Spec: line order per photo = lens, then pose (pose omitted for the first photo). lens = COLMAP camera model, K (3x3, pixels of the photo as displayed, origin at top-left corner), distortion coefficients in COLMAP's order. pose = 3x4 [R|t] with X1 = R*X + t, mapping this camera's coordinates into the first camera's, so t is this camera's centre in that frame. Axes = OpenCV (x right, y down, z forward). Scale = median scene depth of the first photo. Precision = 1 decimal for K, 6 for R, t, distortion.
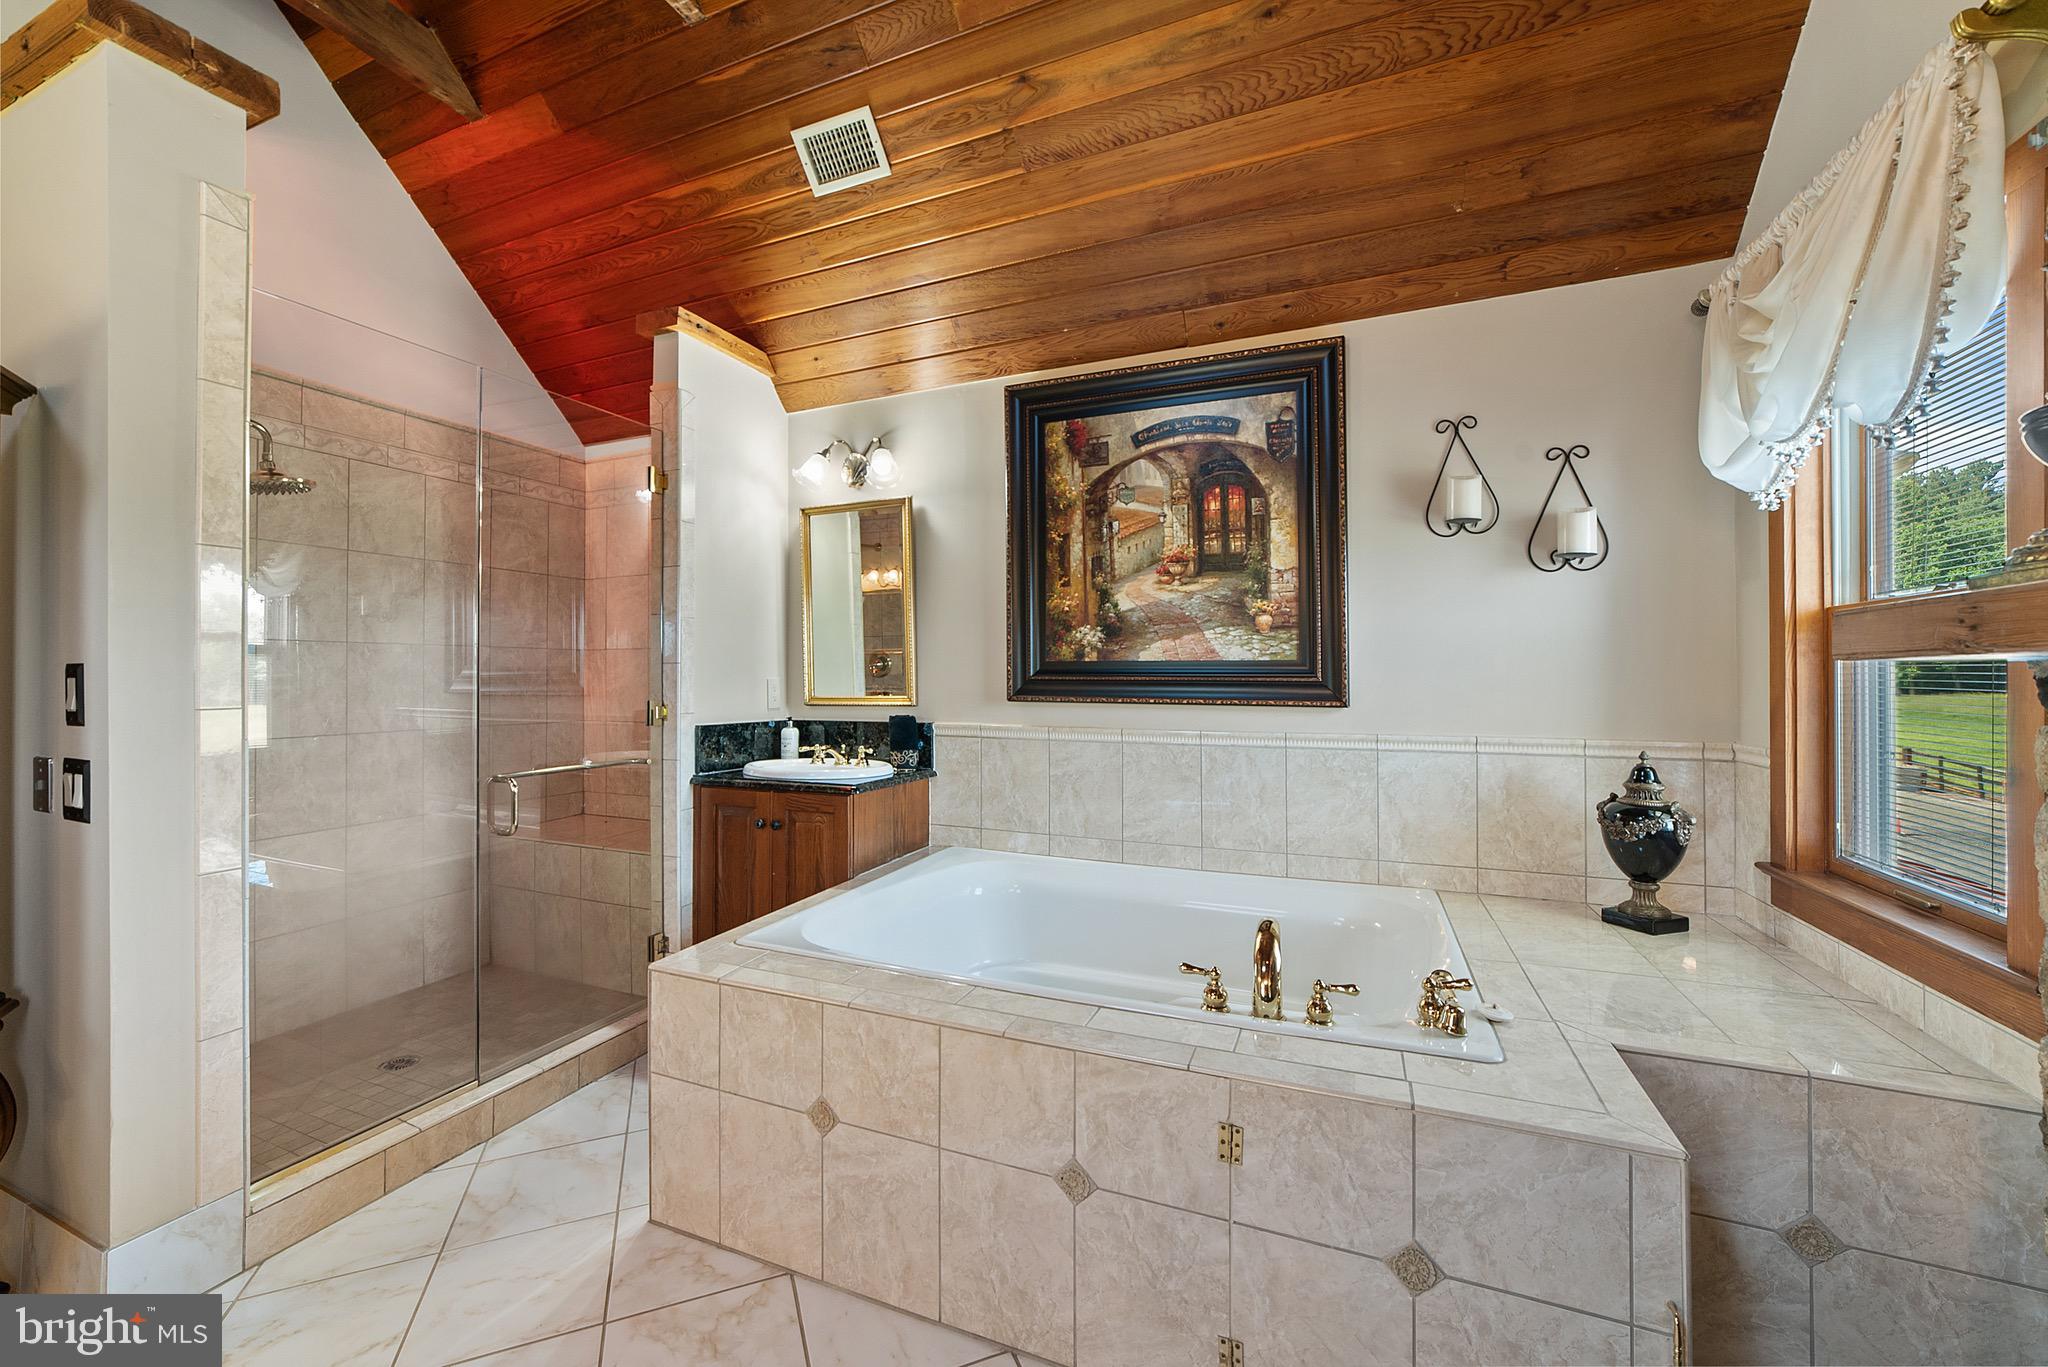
lens RADIAL K [[806.9, 0, 1002.4], [0, 806.9, 662.7], [0, 0, 1]] dist [-0.016720, 0.000485]
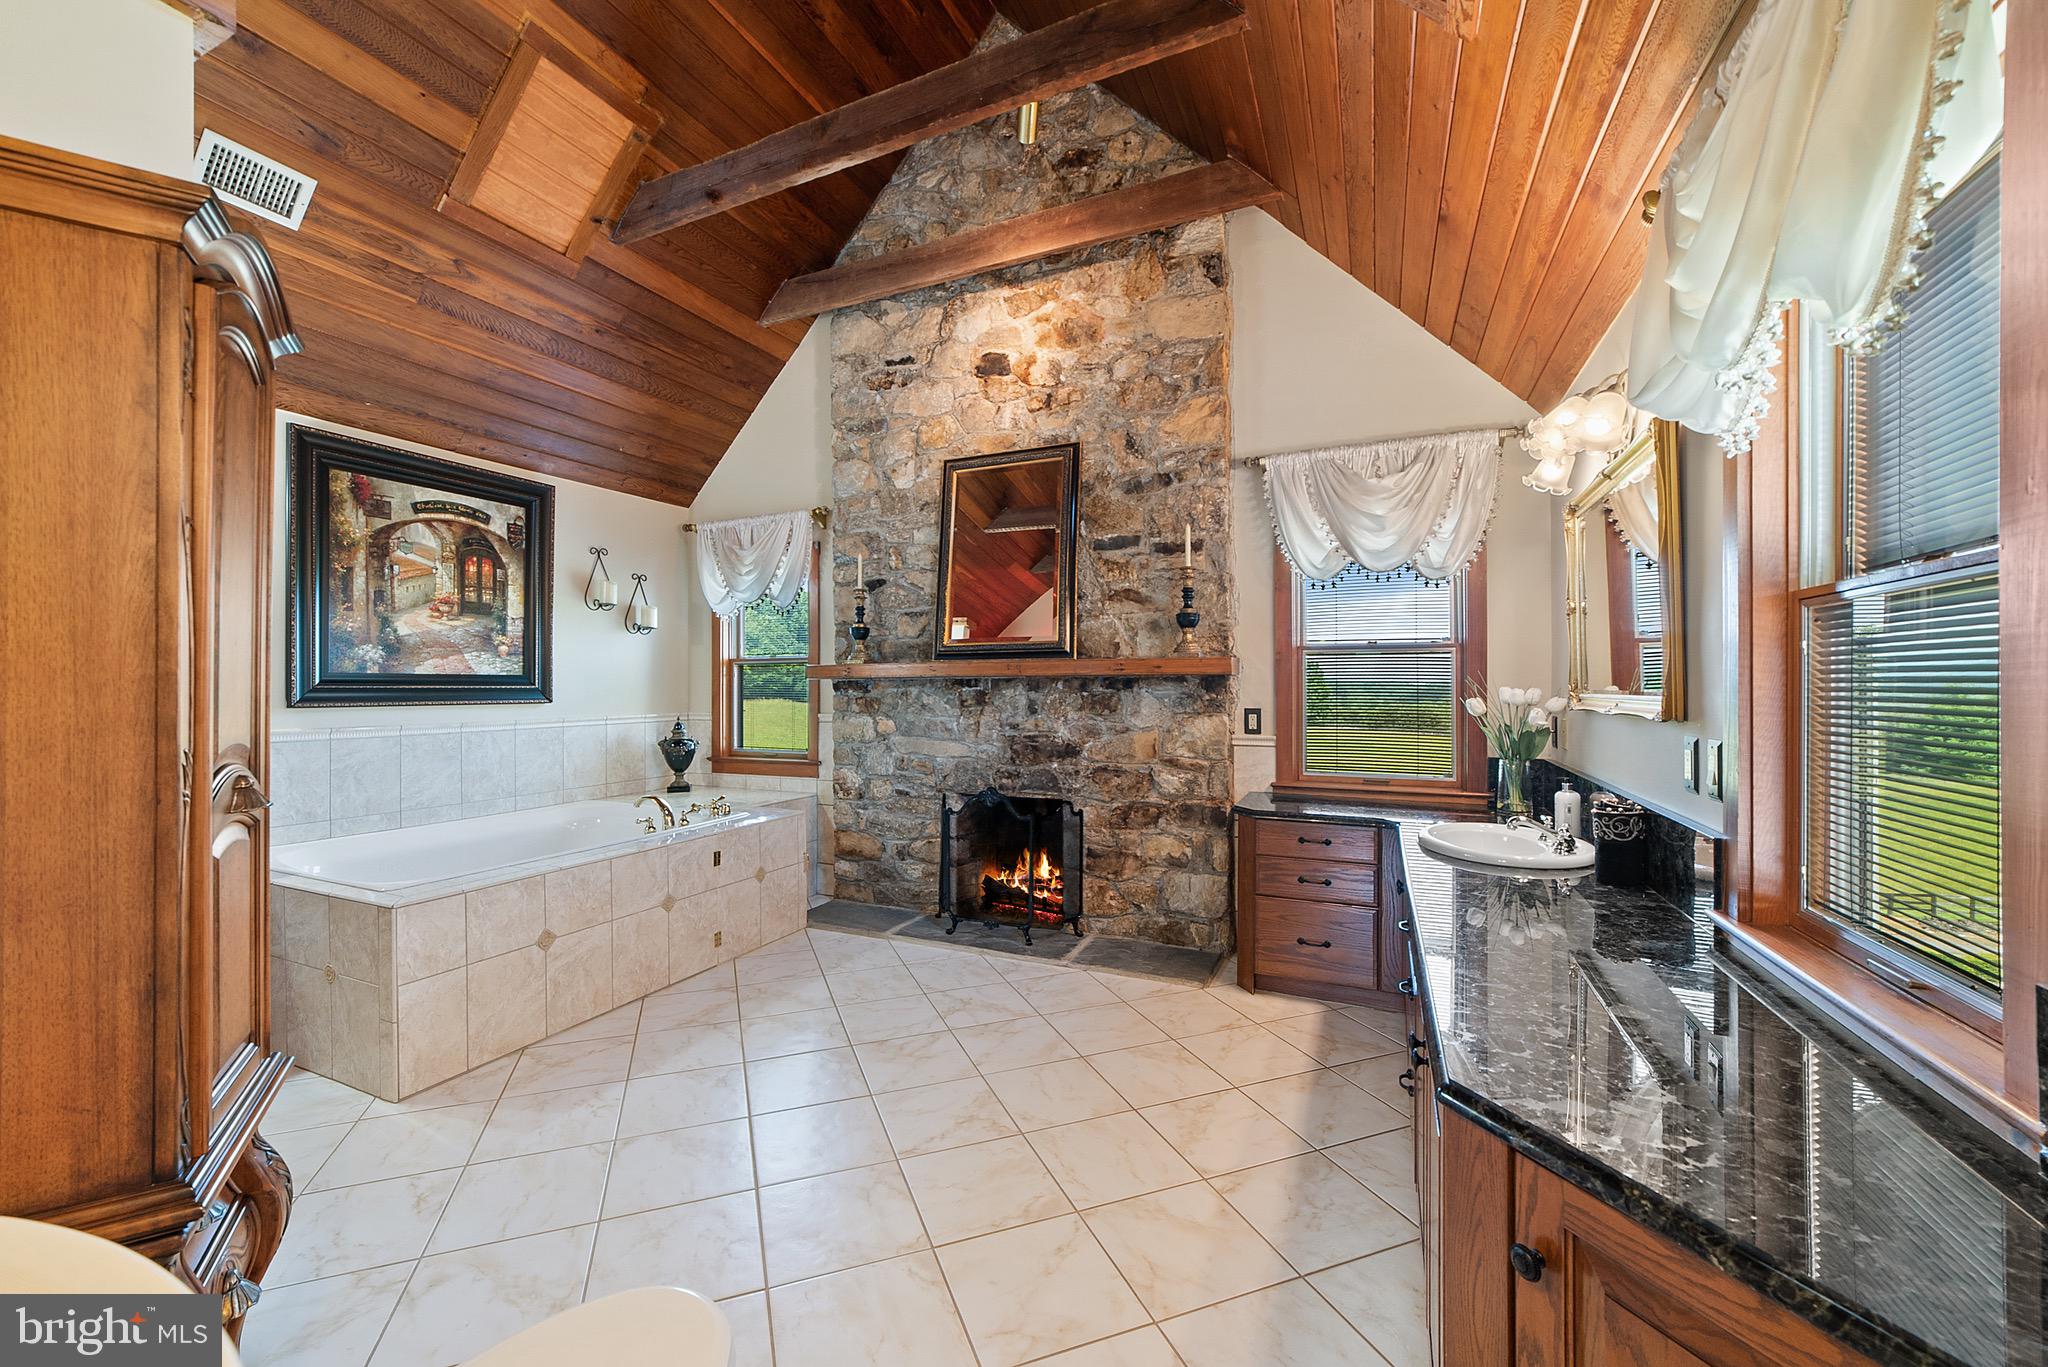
lens RADIAL K [[806.9, 0, 1002.4], [0, 806.9, 662.7], [0, 0, 1]] dist [-0.016720, 0.000485]
pose [[0.034757, 0.027284, 0.999023, -1.153987], [-0.008855, 0.999596, -0.026992, 0.006904], [-0.999357, -0.007908, 0.034984, -0.017294]]
